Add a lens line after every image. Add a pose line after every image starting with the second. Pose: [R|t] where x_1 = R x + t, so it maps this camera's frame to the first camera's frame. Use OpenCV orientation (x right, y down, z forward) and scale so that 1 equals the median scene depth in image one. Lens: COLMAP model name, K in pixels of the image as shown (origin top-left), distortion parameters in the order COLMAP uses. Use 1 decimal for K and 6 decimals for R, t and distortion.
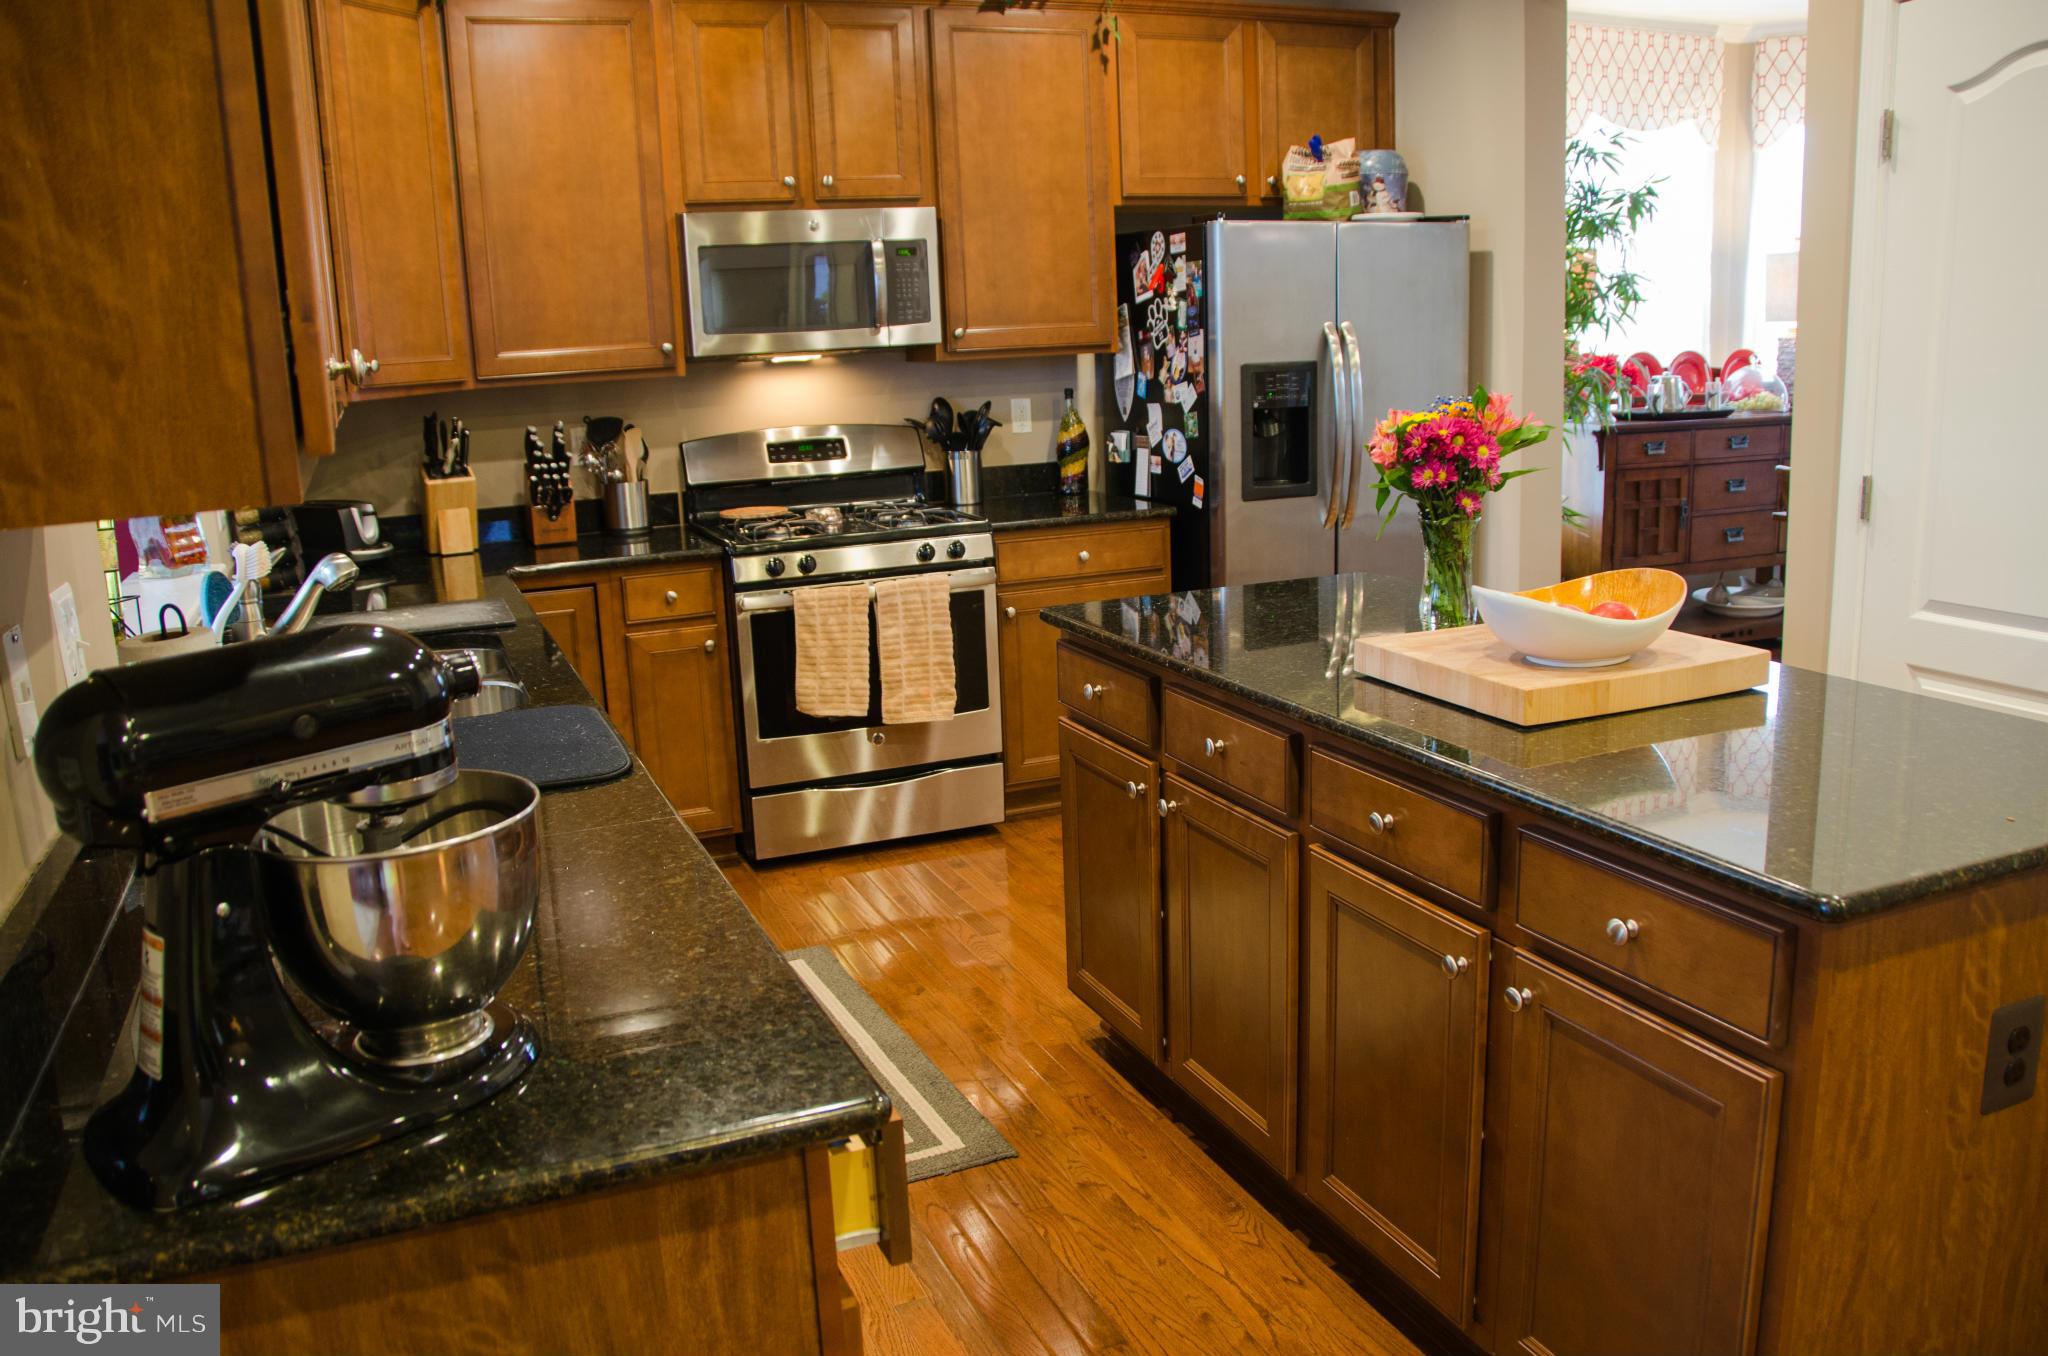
lens RADIAL K [[1594.9, 0, 1028.4], [0, 1594.9, 667.5], [0, 0, 1]] dist [-0.130845, 0.072527]
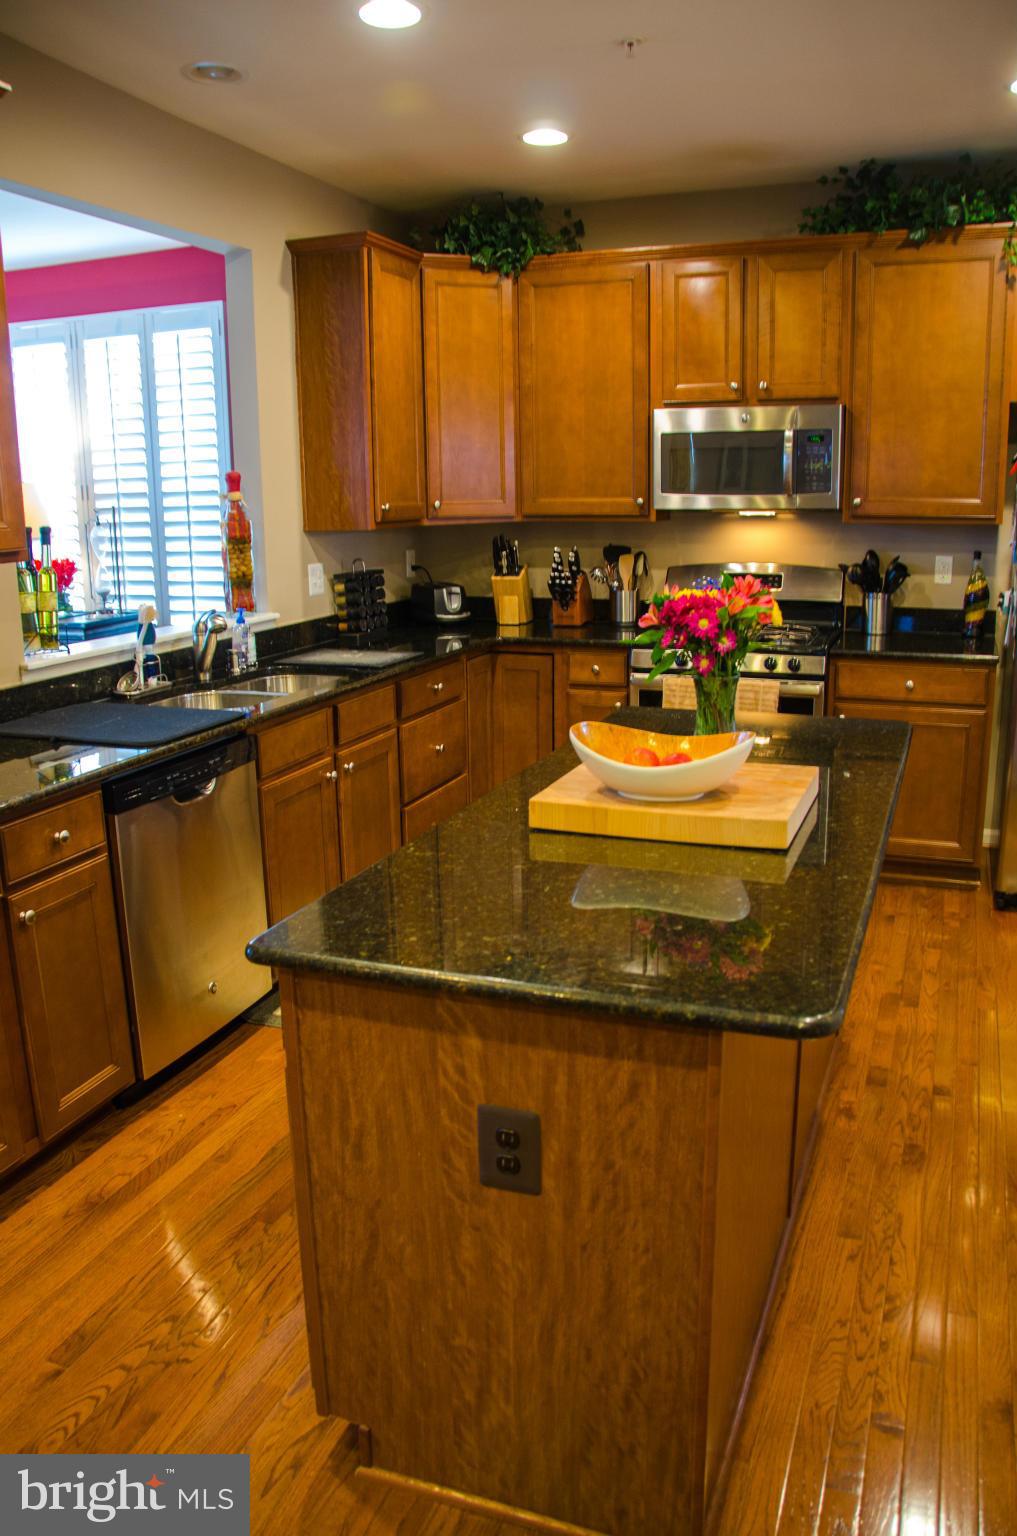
lens RADIAL K [[1196.2, 0, 516.4], [0, 1196.2, 765.3], [0, 0, 1]] dist [-0.130845, 0.072527]
pose [[0.732850, 0.185368, -0.654653, 0.442810], [-0.159112, 0.982184, 0.099992, -0.052922], [0.661524, 0.030884, 0.749287, 0.102790]]
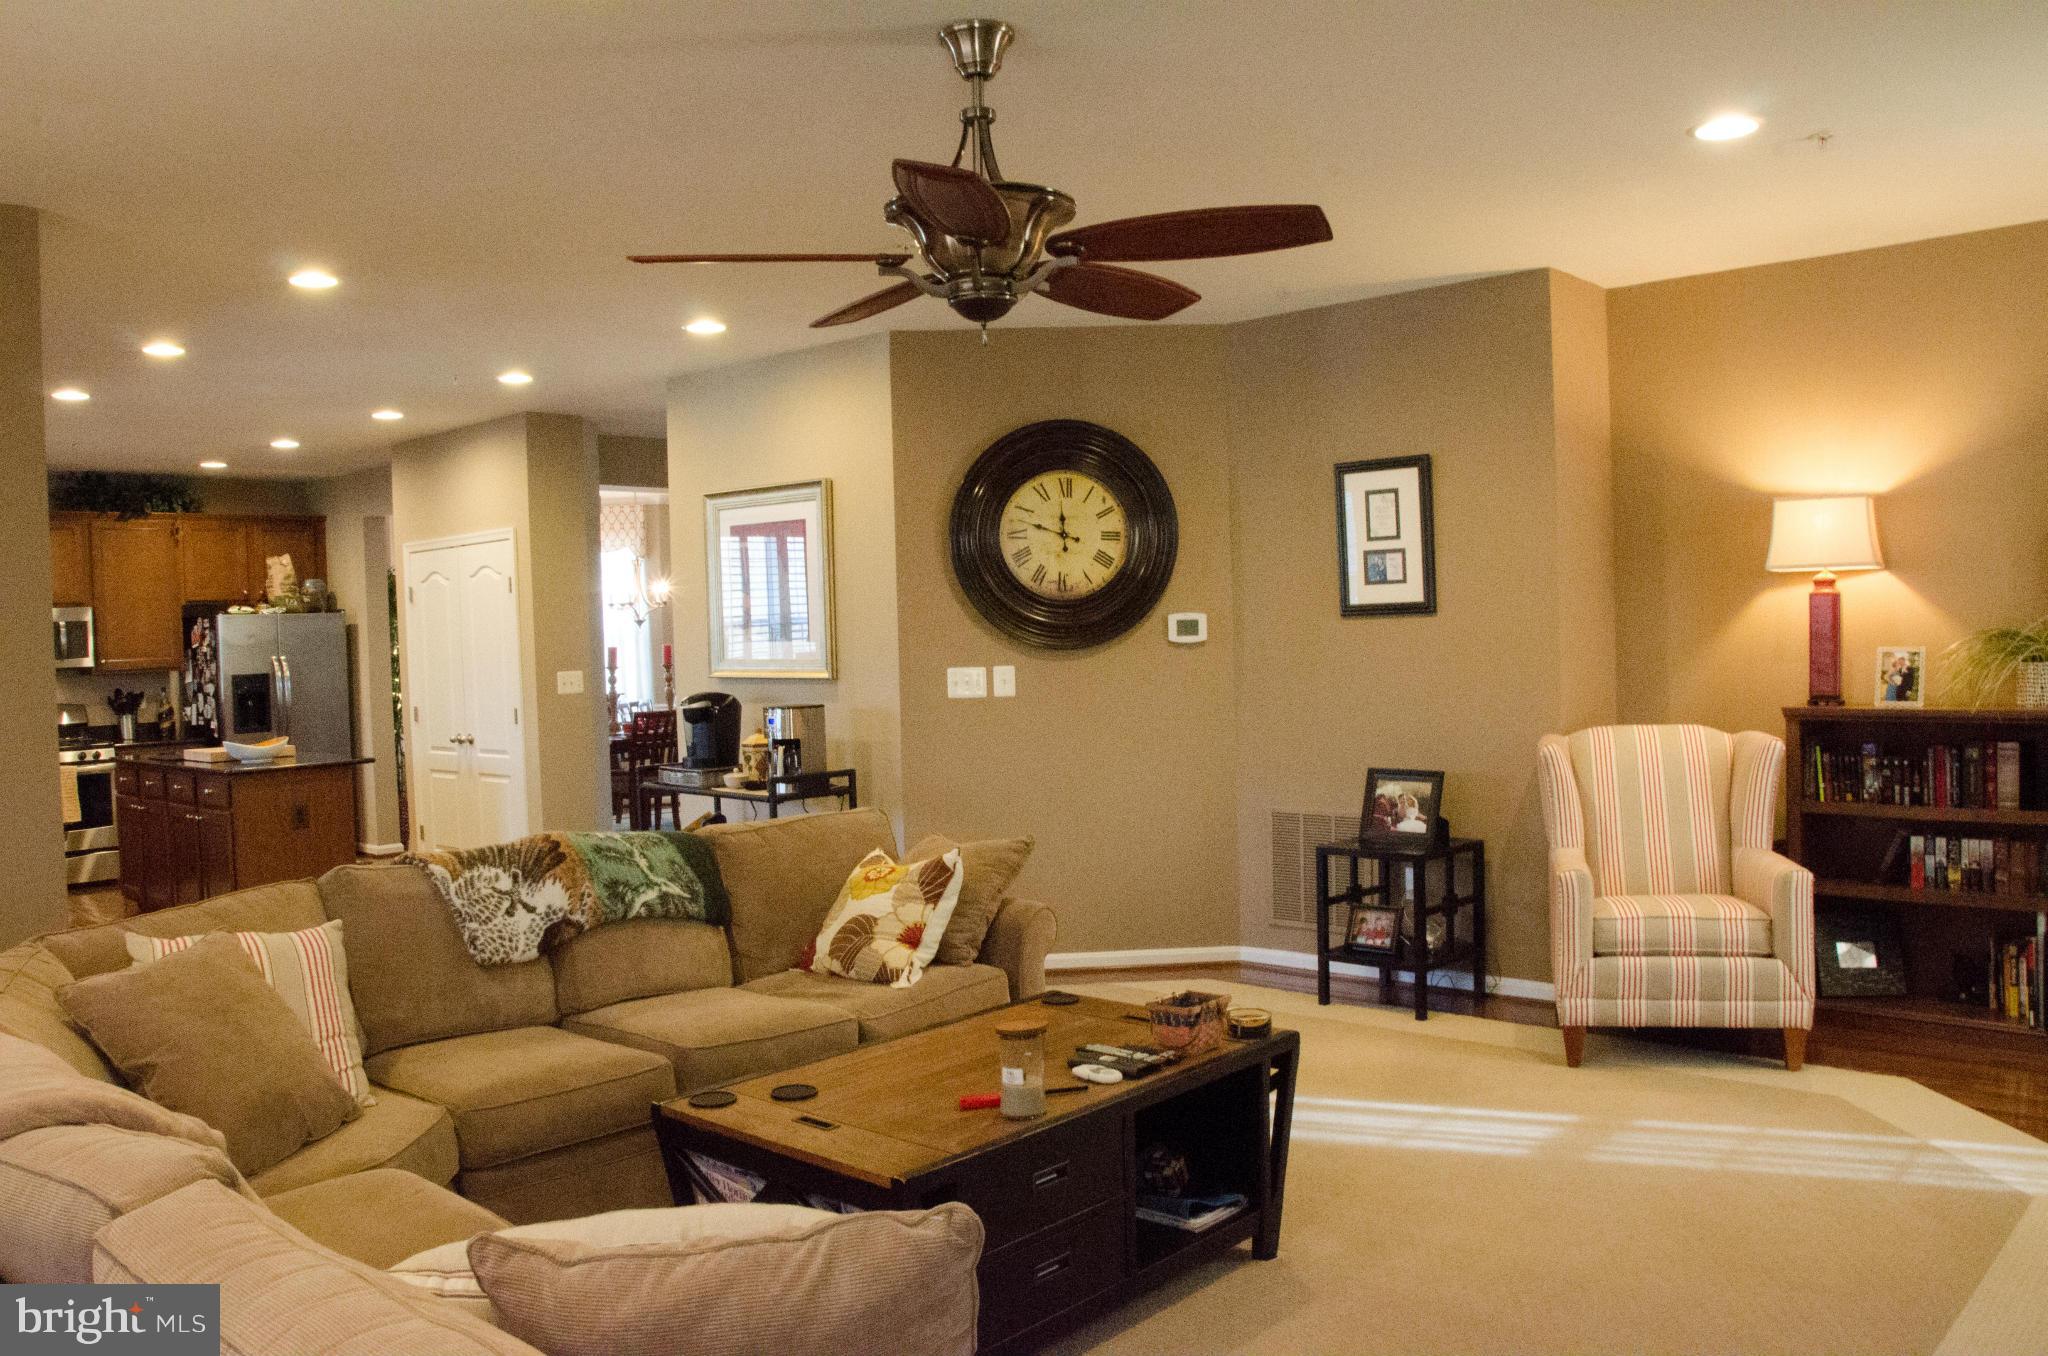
lens RADIAL K [[1594.9, 0, 1020.4], [0, 1594.9, 683.2], [0, 0, 1]] dist [-0.130845, 0.072527]
pose [[0.910168, -0.003127, 0.414227, 0.248187], [0.081856, 0.981611, -0.172450, 0.312218], [-0.406070, 0.190866, 0.893687, -1.525065]]
